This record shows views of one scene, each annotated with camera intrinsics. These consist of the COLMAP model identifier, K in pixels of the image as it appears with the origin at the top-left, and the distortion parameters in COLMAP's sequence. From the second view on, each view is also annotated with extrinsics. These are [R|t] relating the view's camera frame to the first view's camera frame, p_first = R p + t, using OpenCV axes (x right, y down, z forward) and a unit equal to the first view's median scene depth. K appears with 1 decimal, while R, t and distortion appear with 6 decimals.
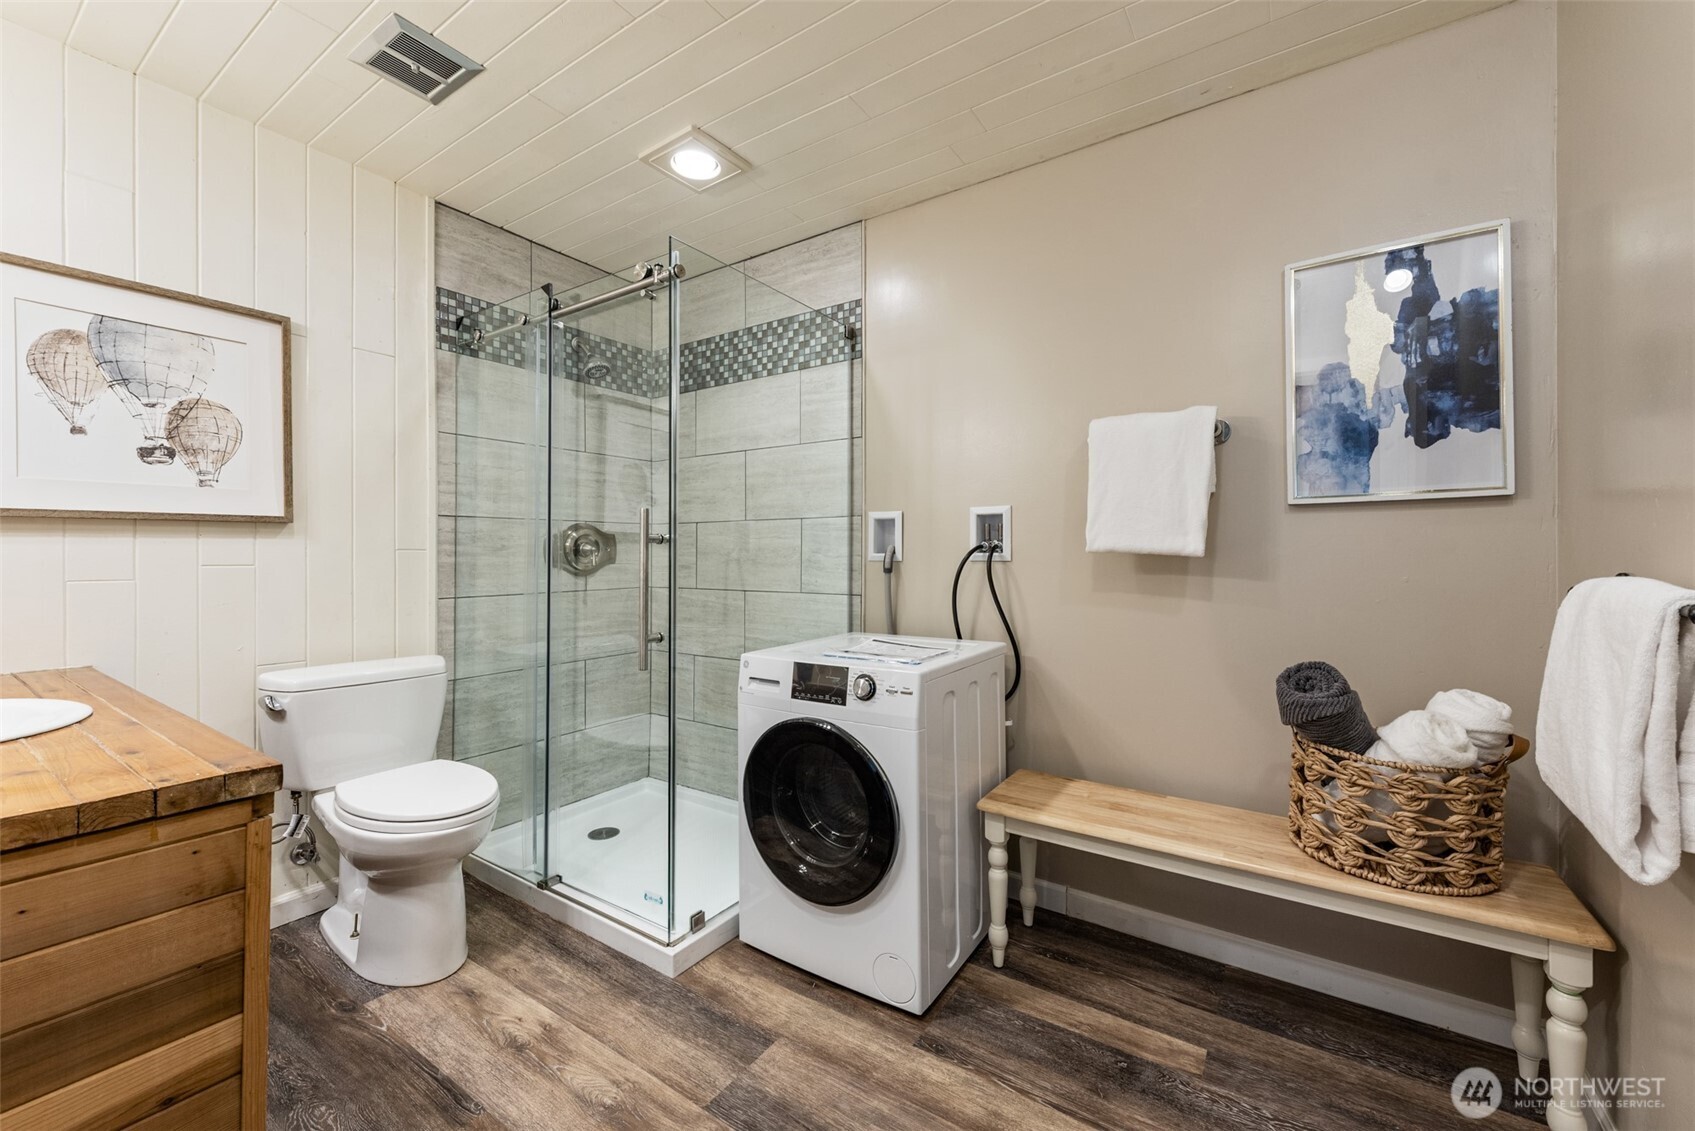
lens RADIAL K [[657.5, 0, 847.5], [0, 657.5, 565.5], [0, 0, 1]] dist [0.002072, -0.000212]
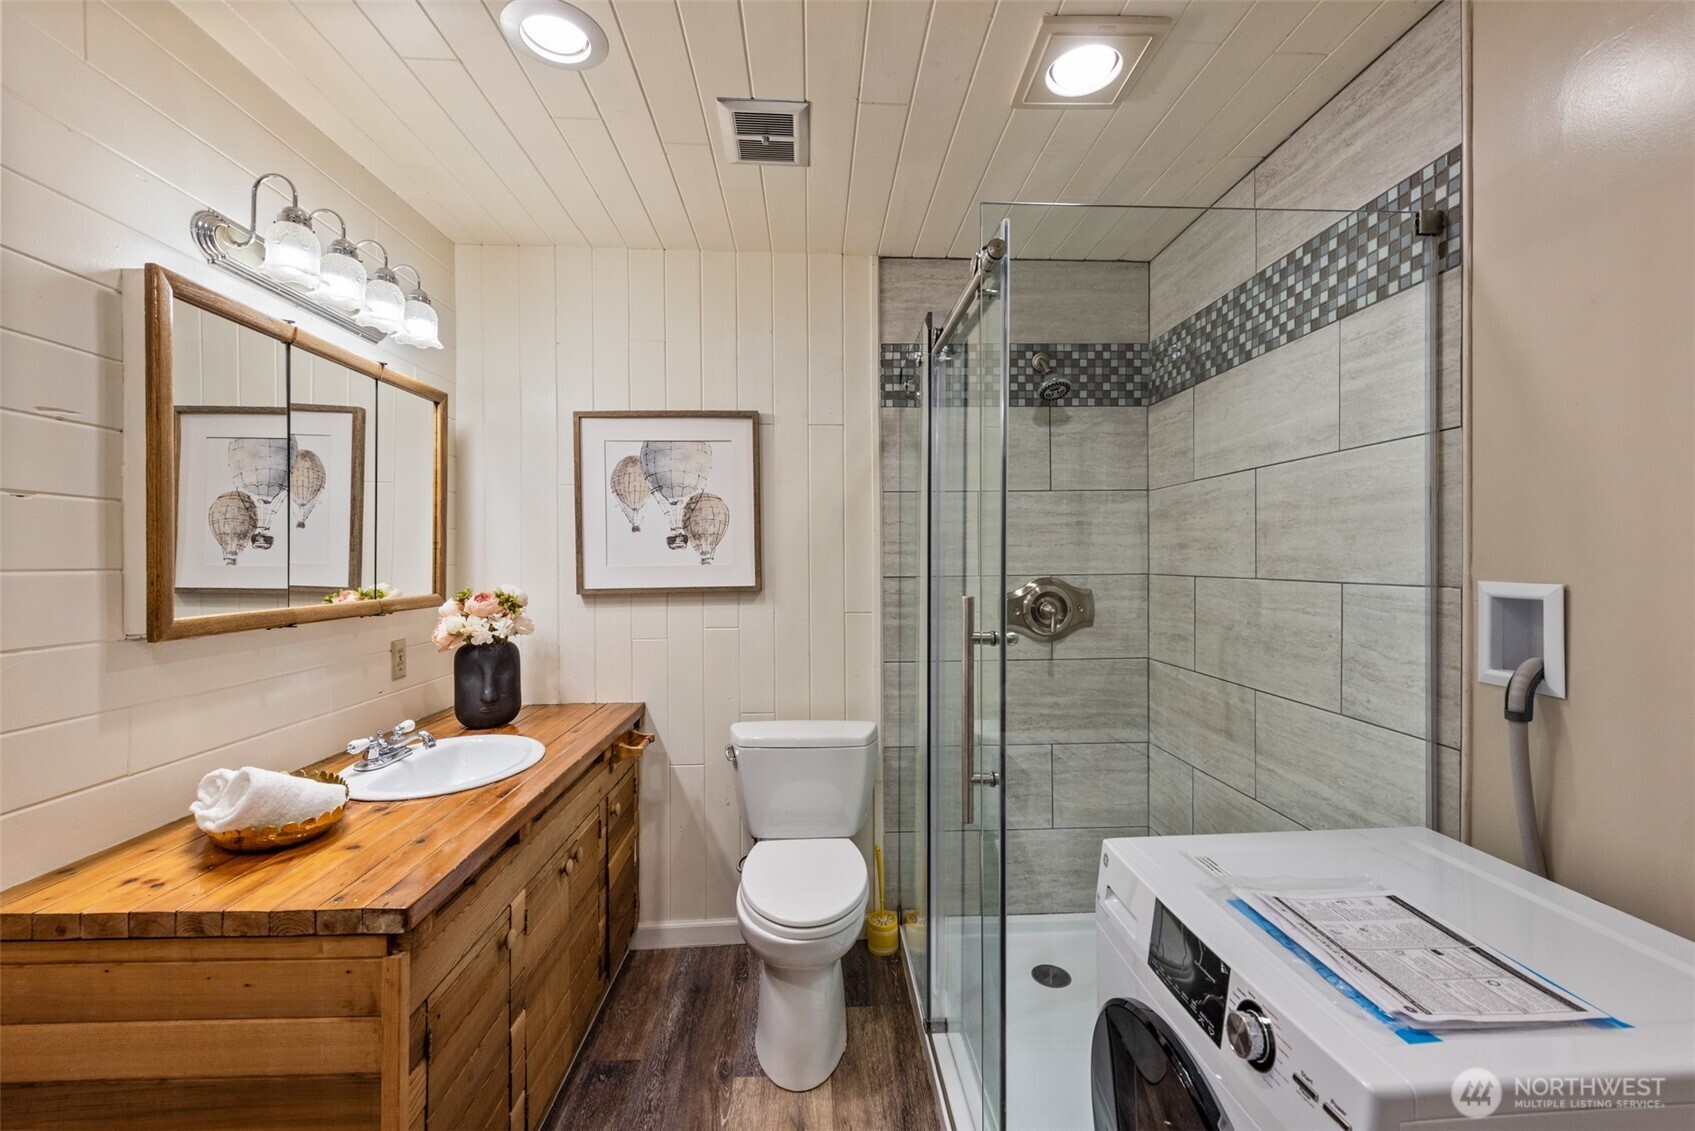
lens RADIAL K [[690.4, 0, 842.5], [0, 690.4, 567.3], [0, 0, 1]] dist [0.012615, -0.007407]
pose [[0.607521, 0.002552, -0.794299, 0.148154], [-0.007959, 0.999964, -0.002875, -0.083283], [0.794264, 0.008068, 0.607520, 0.314401]]
